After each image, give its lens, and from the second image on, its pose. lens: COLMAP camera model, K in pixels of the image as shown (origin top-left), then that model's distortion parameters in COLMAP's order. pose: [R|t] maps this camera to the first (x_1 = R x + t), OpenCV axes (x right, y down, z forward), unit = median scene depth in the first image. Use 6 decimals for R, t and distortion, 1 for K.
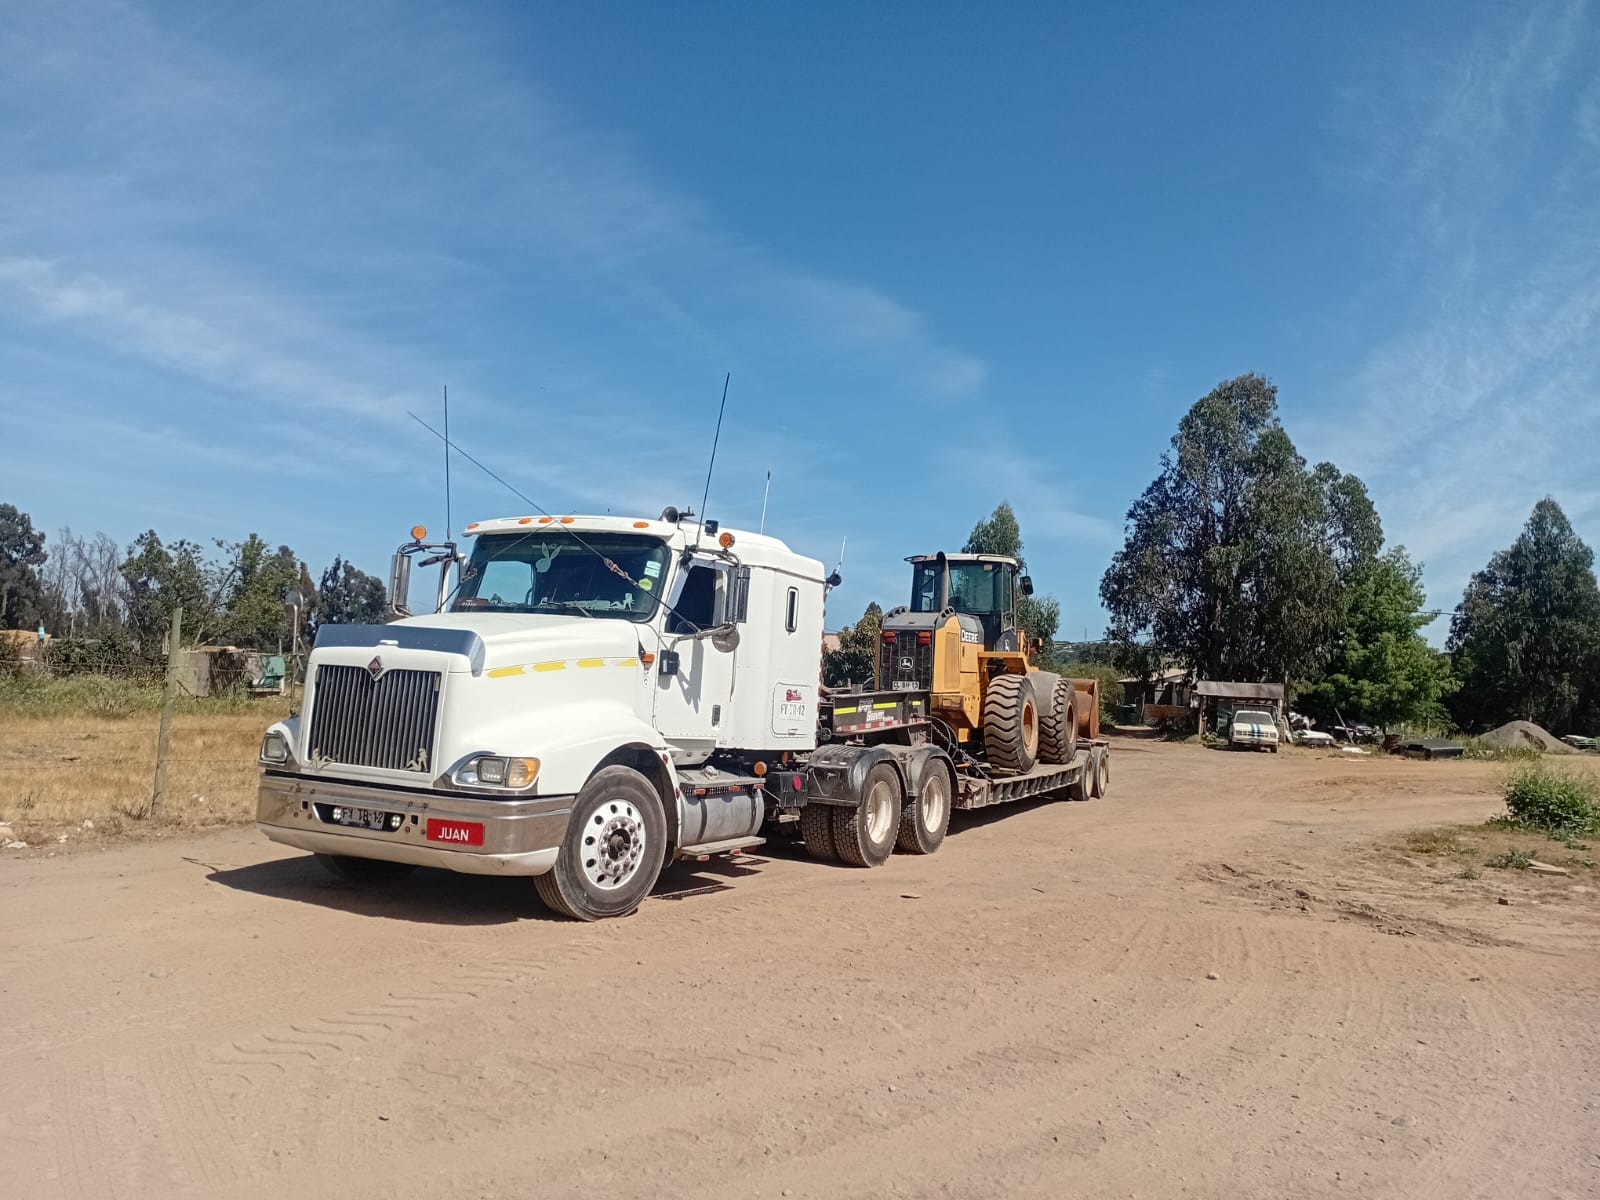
lens RADIAL K [[971.1, 0, 800.0], [0, 971.1, 600.0], [0, 0, 1]] dist [0.037827, 0.000555]
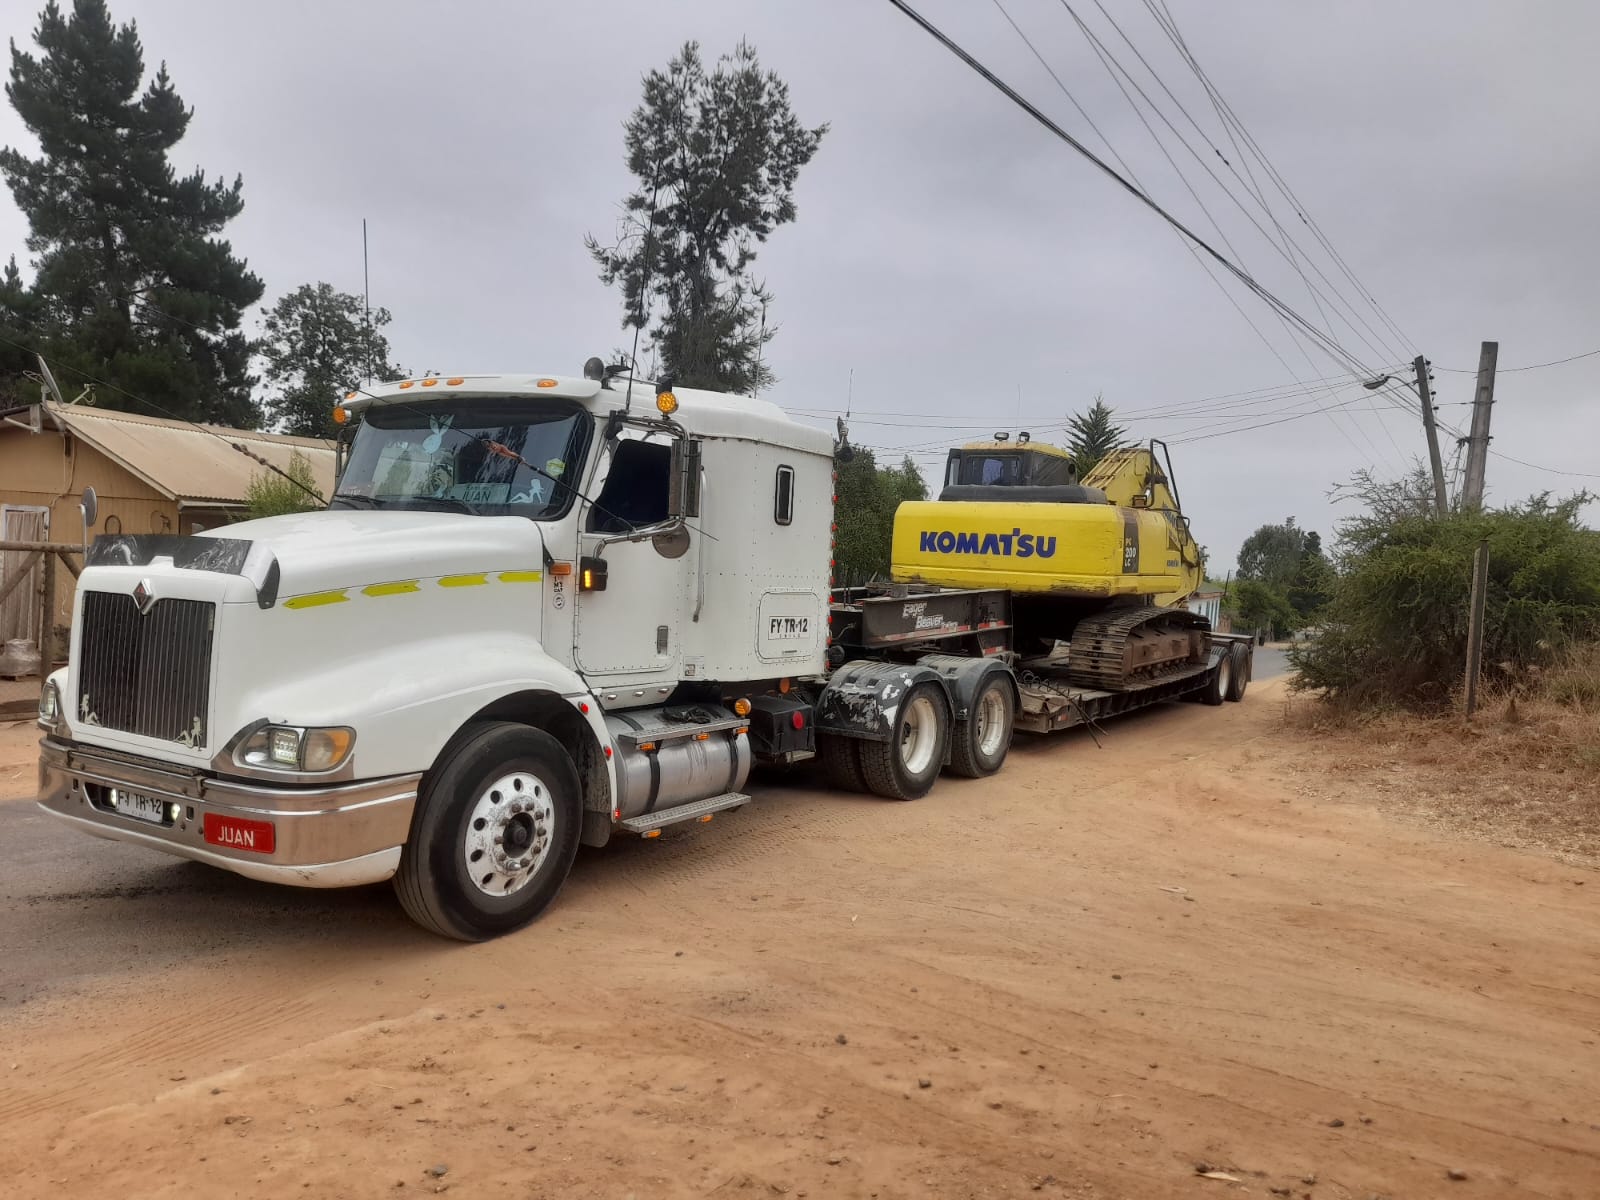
lens RADIAL K [[971.1, 0, 800.0], [0, 971.1, 600.0], [0, 0, 1]] dist [0.037827, 0.000555]
pose [[0.995671, -0.021099, -0.090517, 0.086465], [0.031400, 0.992991, 0.113939, 0.005462], [0.087479, -0.116288, 0.989356, 0.292931]]
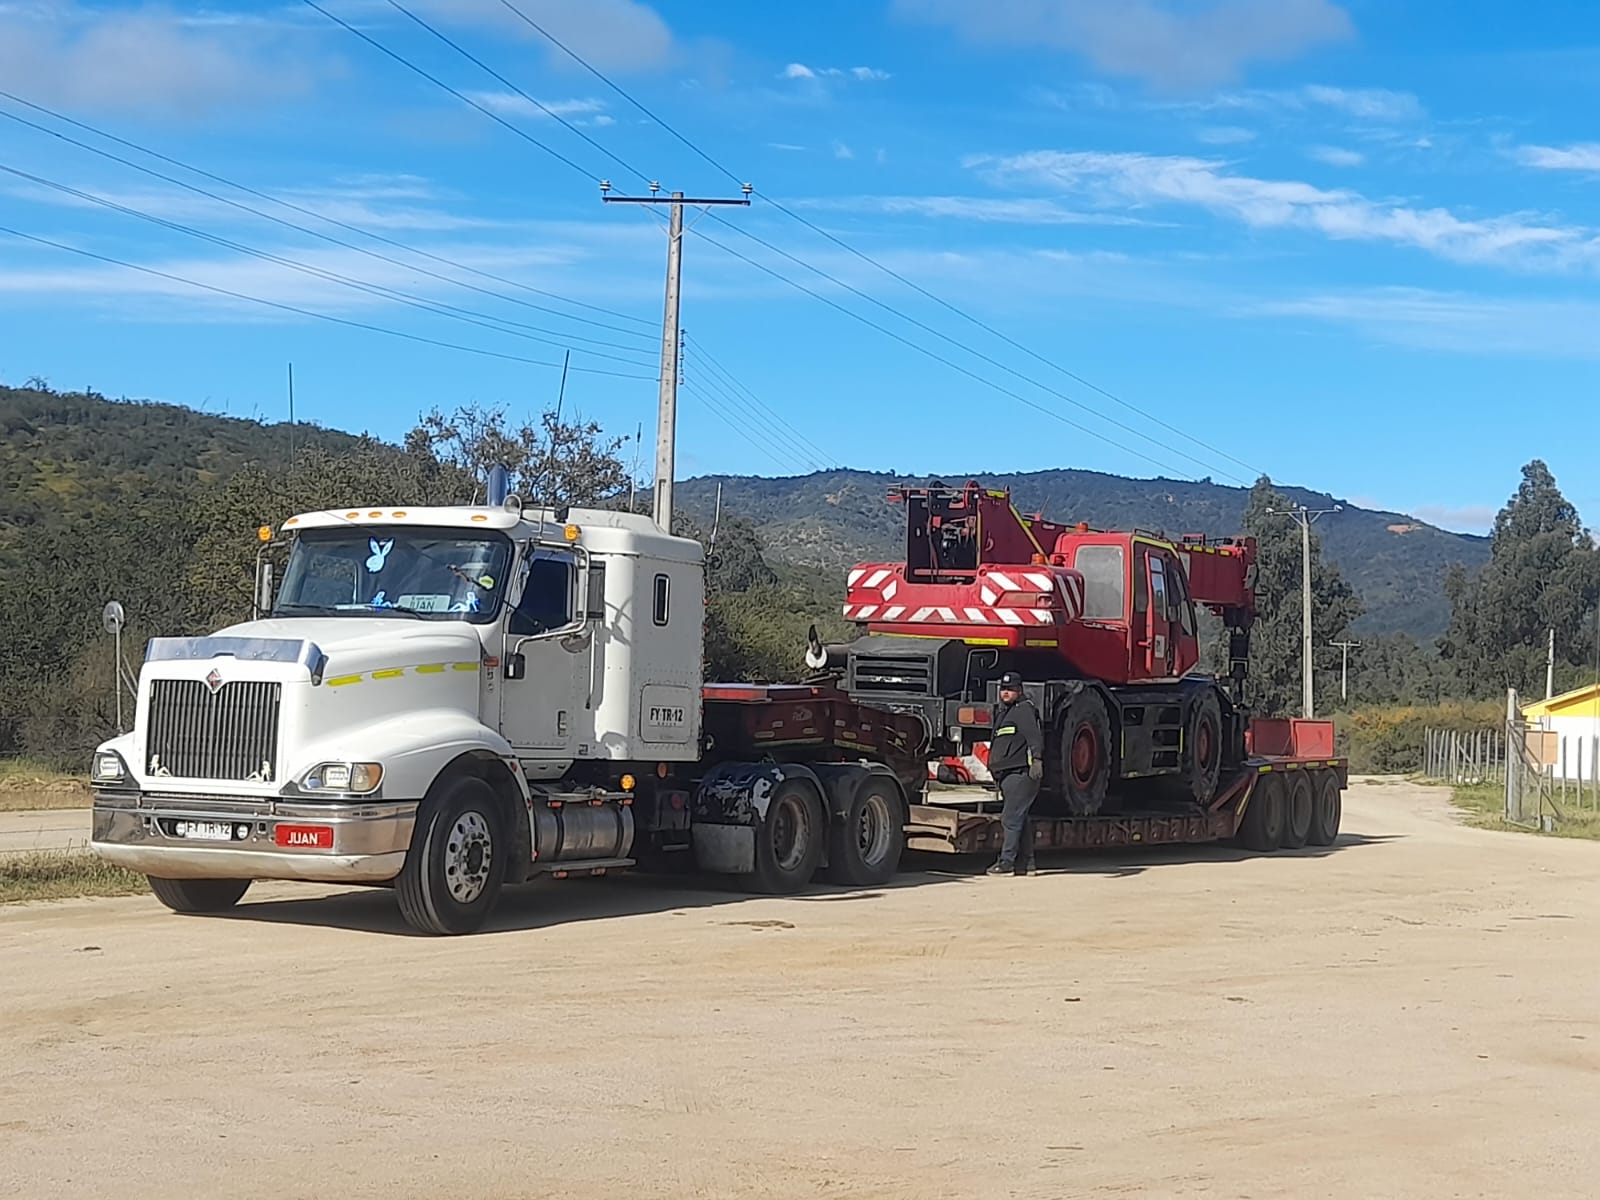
lens RADIAL K [[1719.7, 0, 800.0], [0, 1719.7, 600.0], [0, 0, 1]] dist [0.015953, 0.006374]
pose [[0.999384, -0.035029, -0.002191, 0.143981], [0.035076, 0.999013, 0.027246, -0.033455], [0.001234, -0.027306, 0.999626, -0.640297]]
